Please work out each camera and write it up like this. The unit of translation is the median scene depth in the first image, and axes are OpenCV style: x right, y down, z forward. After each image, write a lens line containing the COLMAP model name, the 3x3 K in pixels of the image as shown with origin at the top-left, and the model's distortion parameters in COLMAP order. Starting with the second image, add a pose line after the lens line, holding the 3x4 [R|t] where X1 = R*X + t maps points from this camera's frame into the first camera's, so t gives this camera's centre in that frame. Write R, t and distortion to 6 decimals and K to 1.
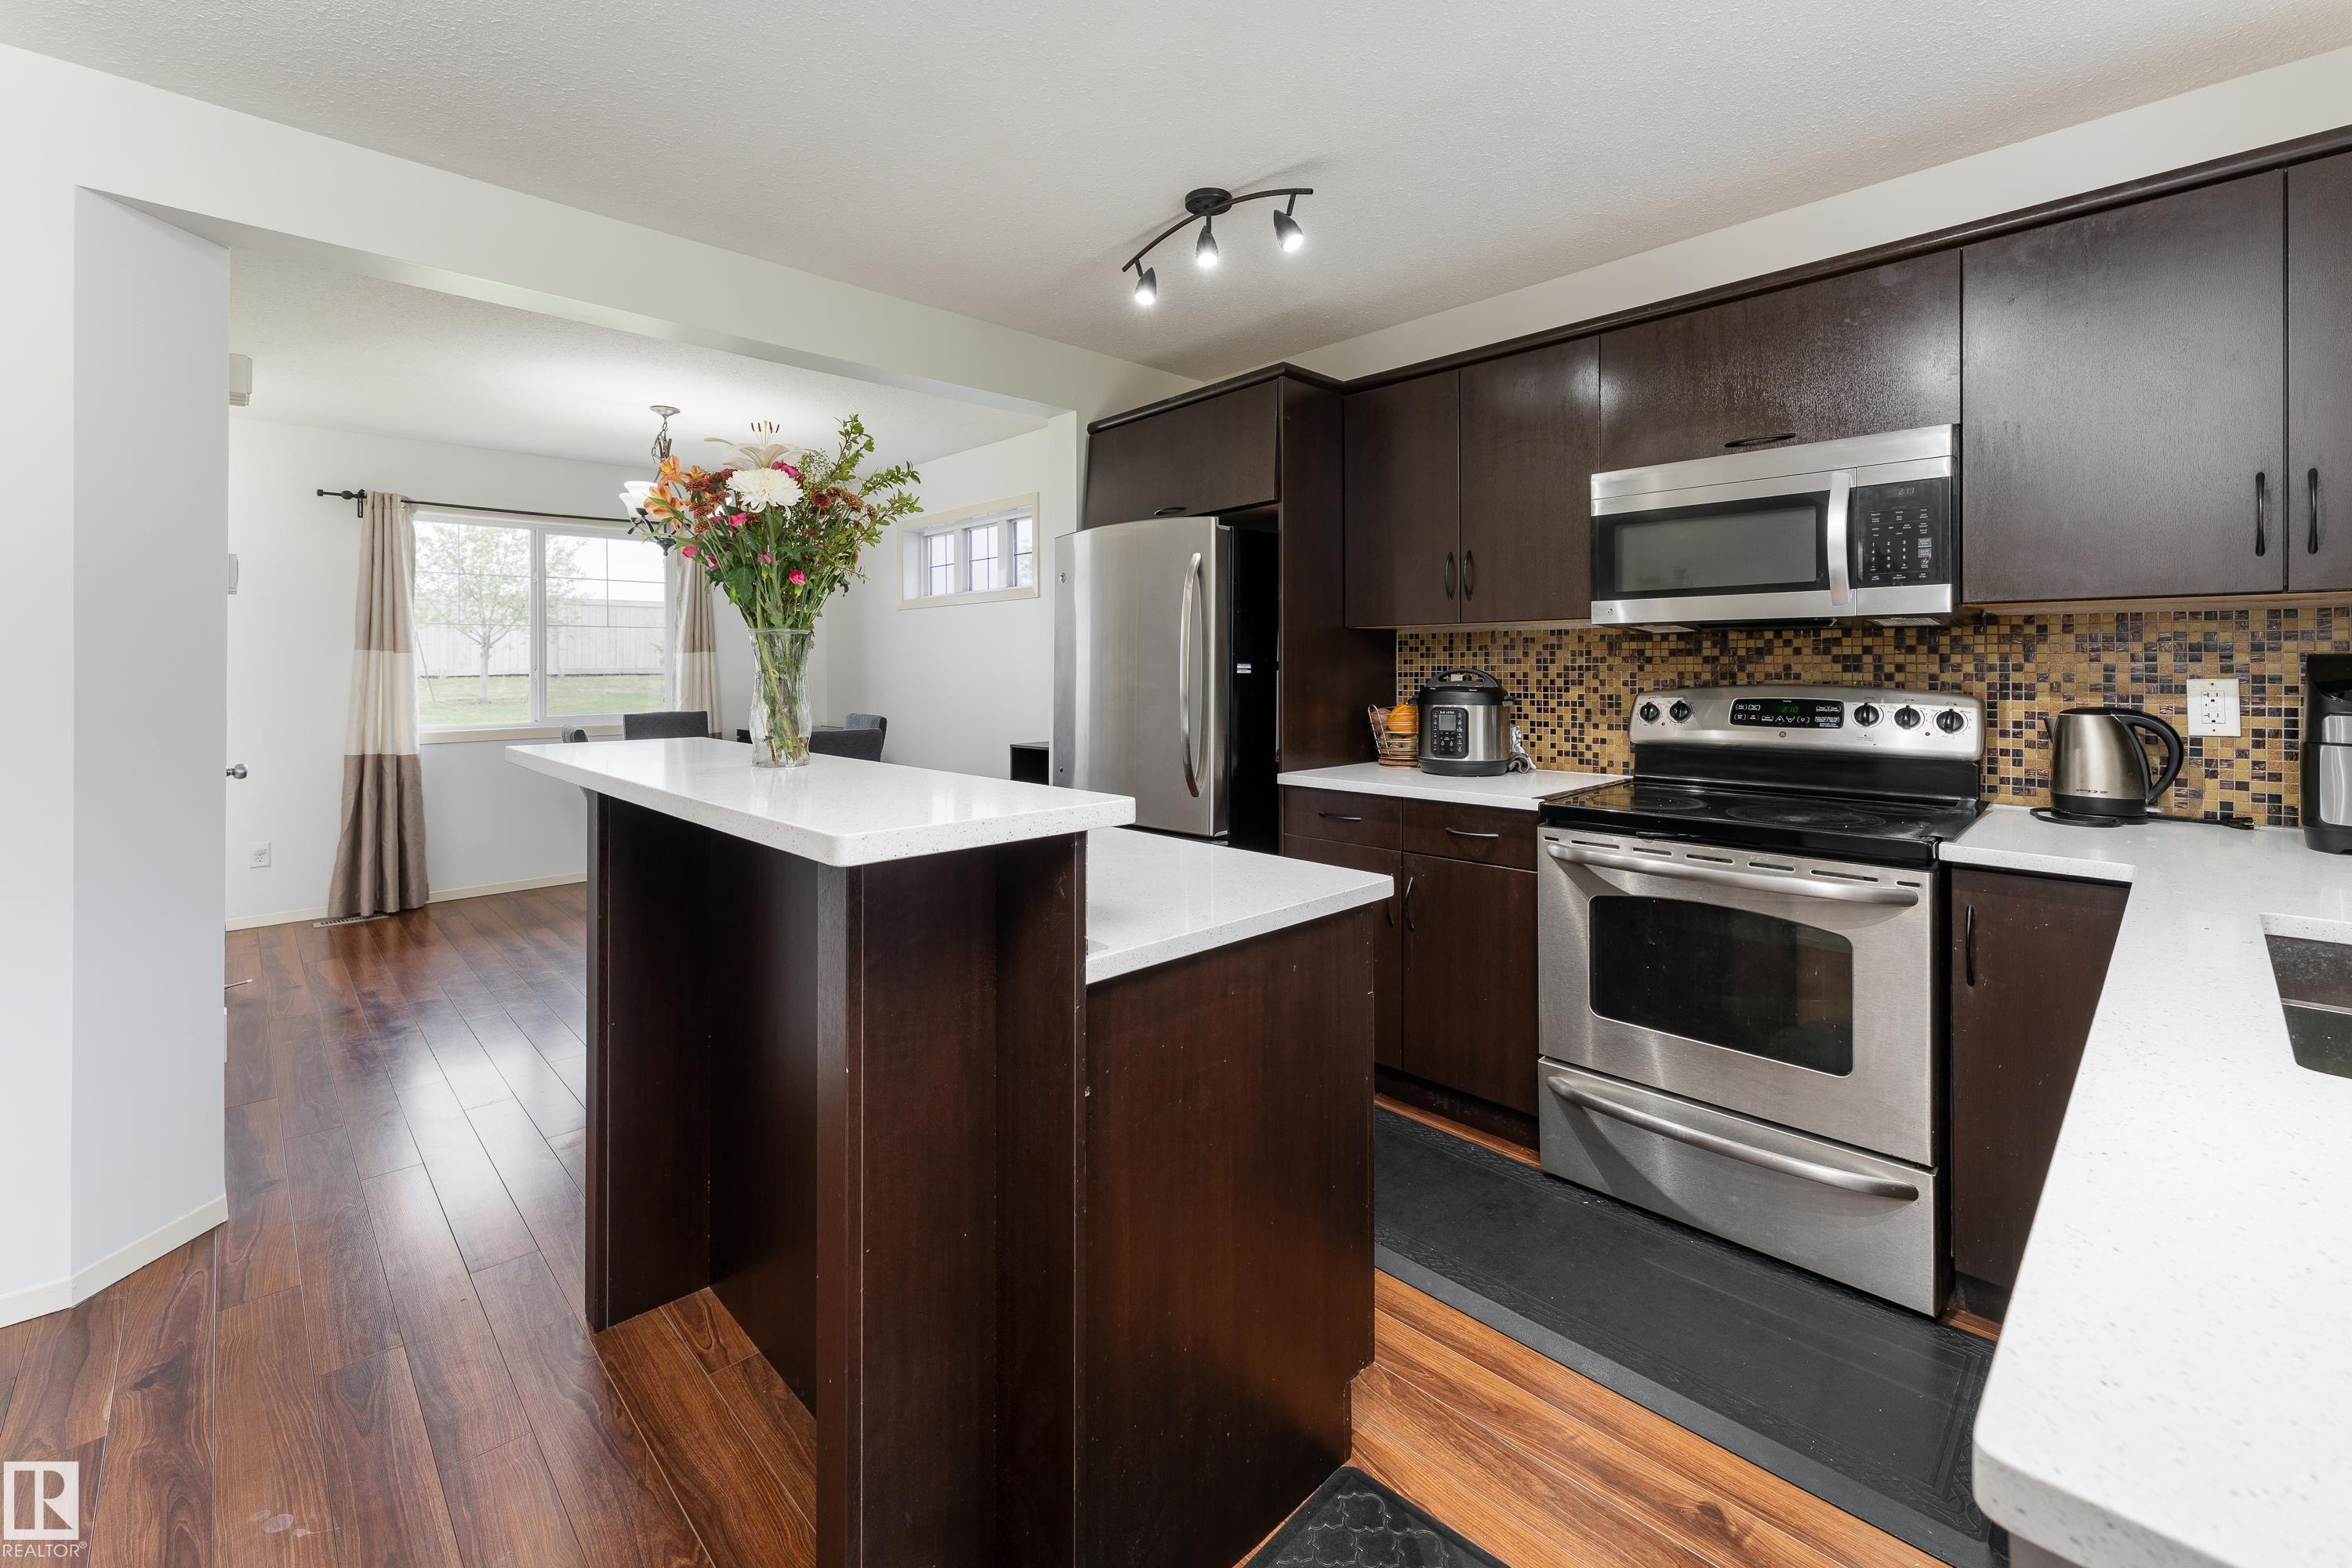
lens RADIAL K [[995.7, 0, 1181.5], [0, 995.7, 671.0], [0, 0, 1]] dist [0.000821, 0.000313]
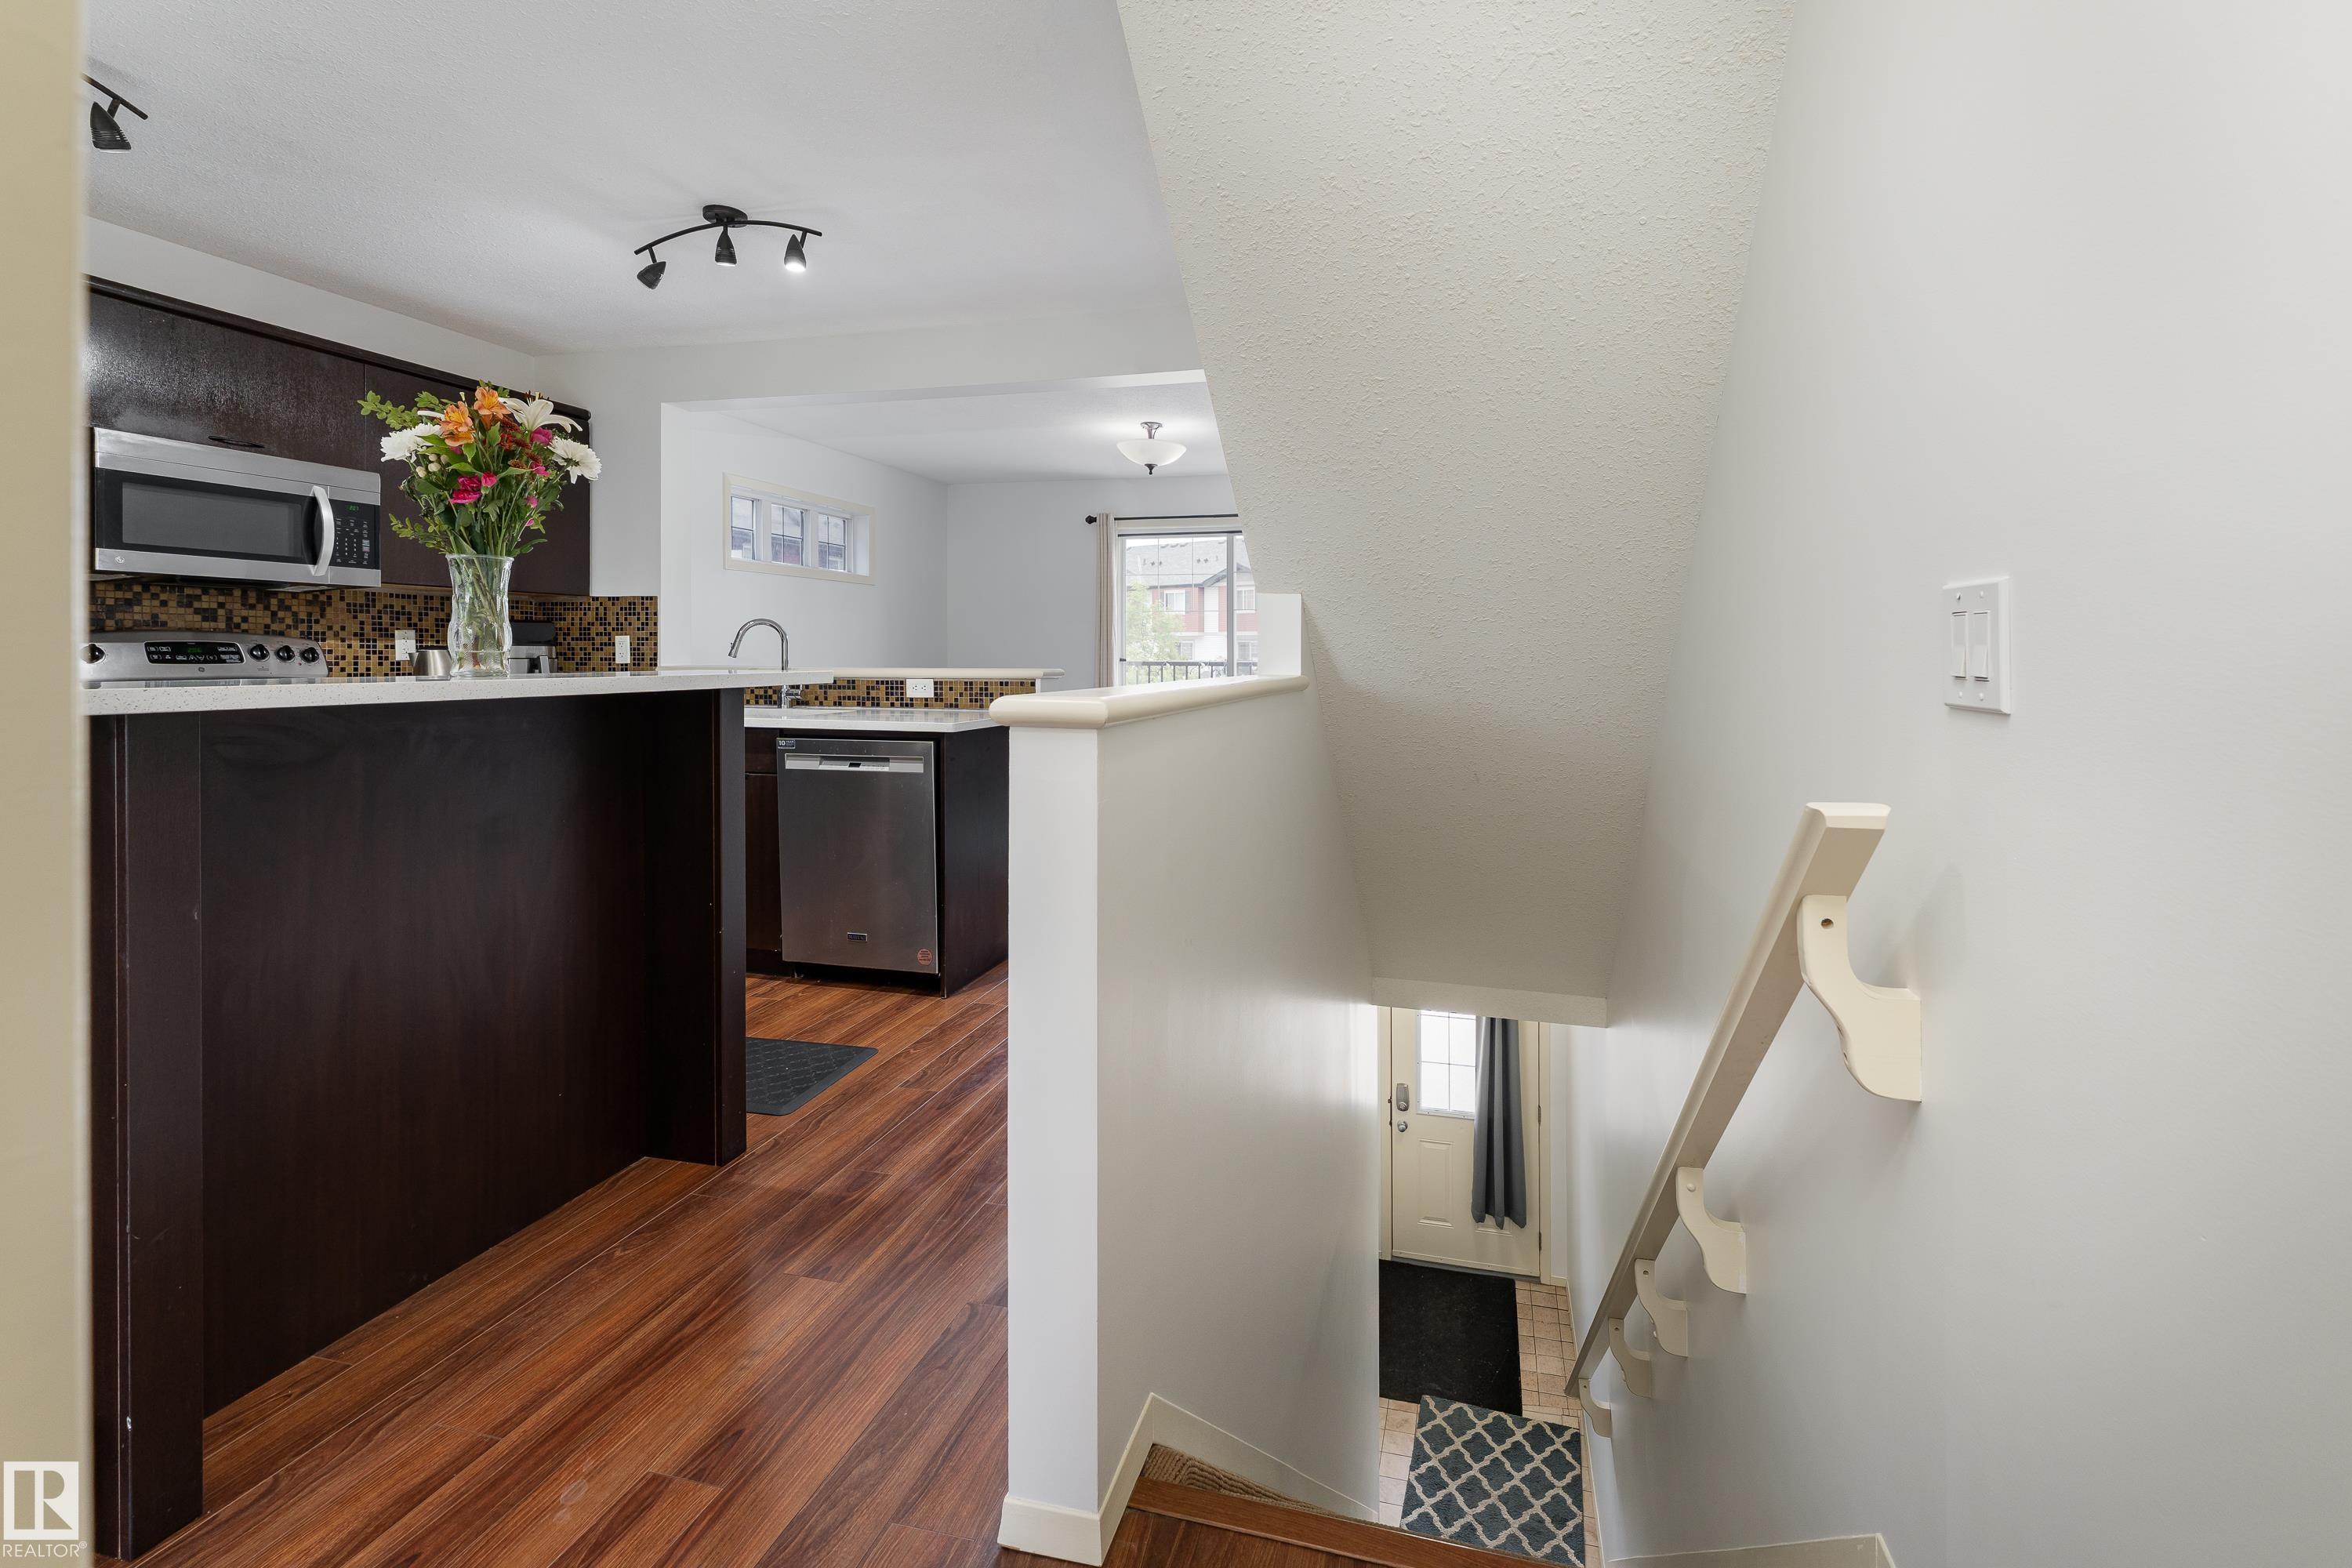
lens RADIAL K [[1030.4, 0, 1233.4], [0, 1030.4, 654.3], [0, 0, 1]] dist [0.001754, 0.000196]
pose [[-0.529454, -0.000564, 0.848339, -1.148643], [0.000745, 0.999999, 0.001130, 0.042025], [-0.848338, 0.001231, -0.529453, 0.555695]]
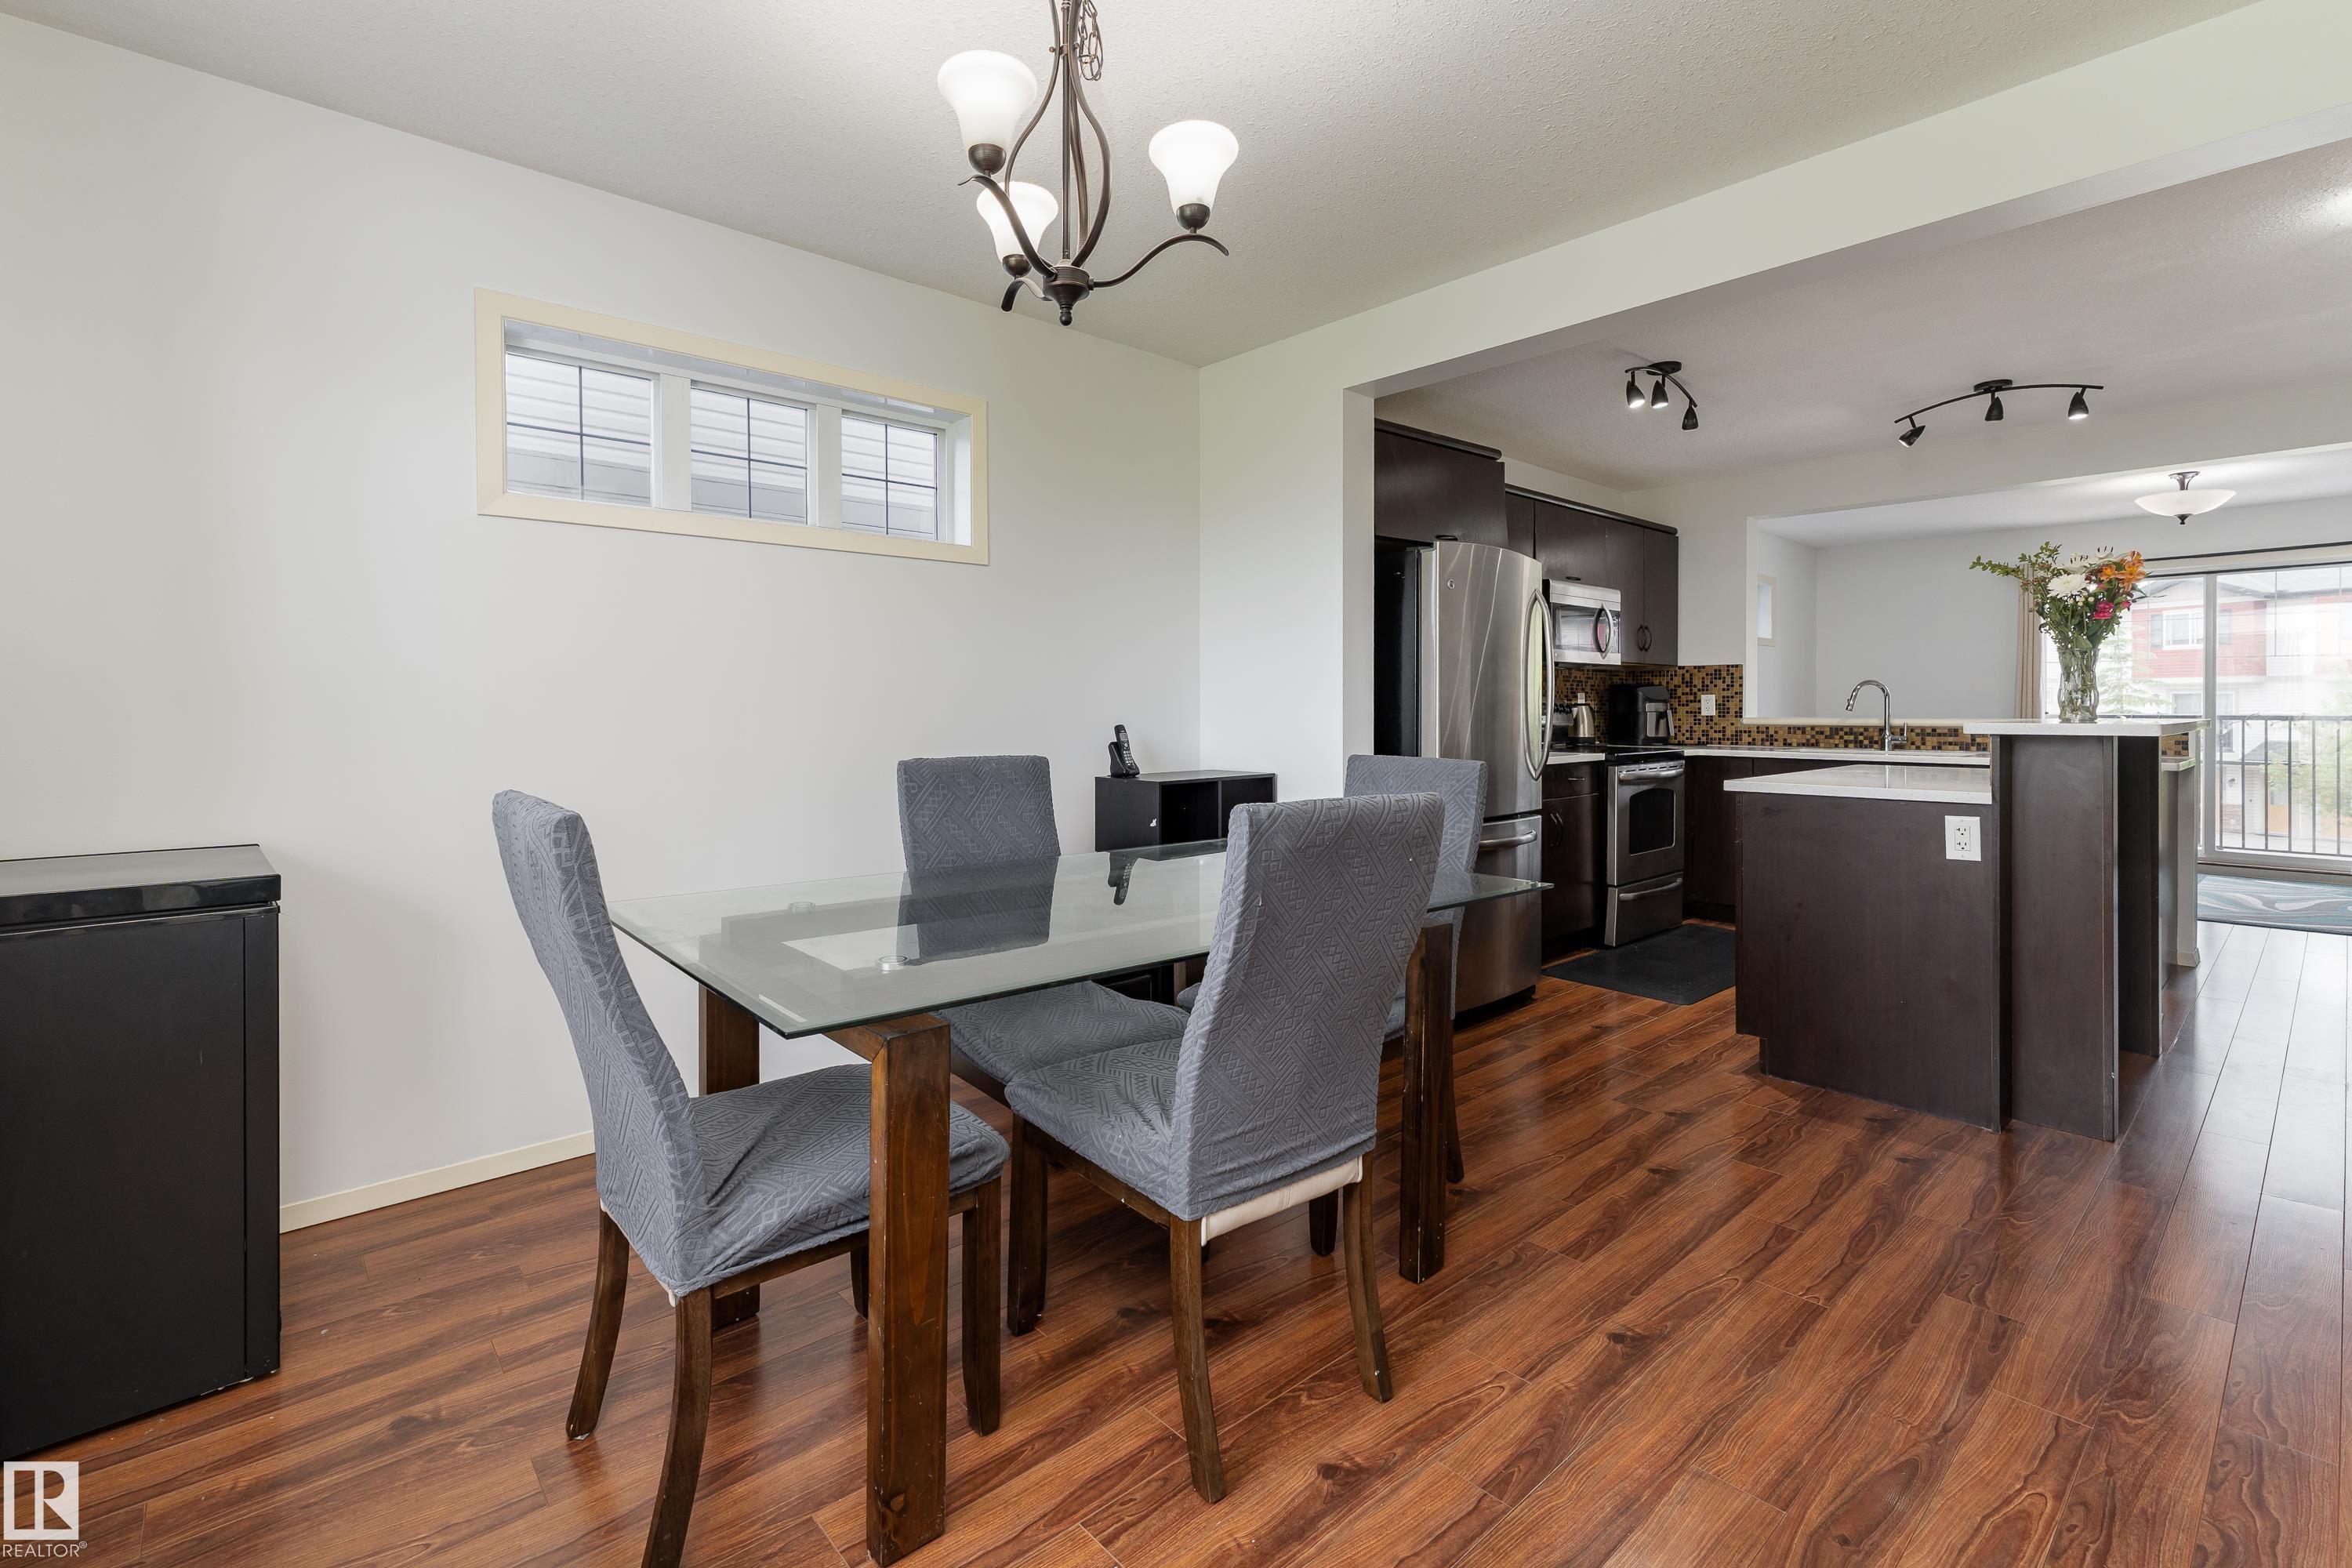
lens RADIAL K [[1038.0, 0, 1107.0], [0, 1038.0, 717.0], [0, 0, 1]] dist [-0.003275, -0.000190]
pose [[0.076486, -0.006772, 0.997048, -1.550219], [0.006555, 0.999959, 0.006289, 0.038439], [-0.997049, 0.006055, 0.076527, 1.662132]]
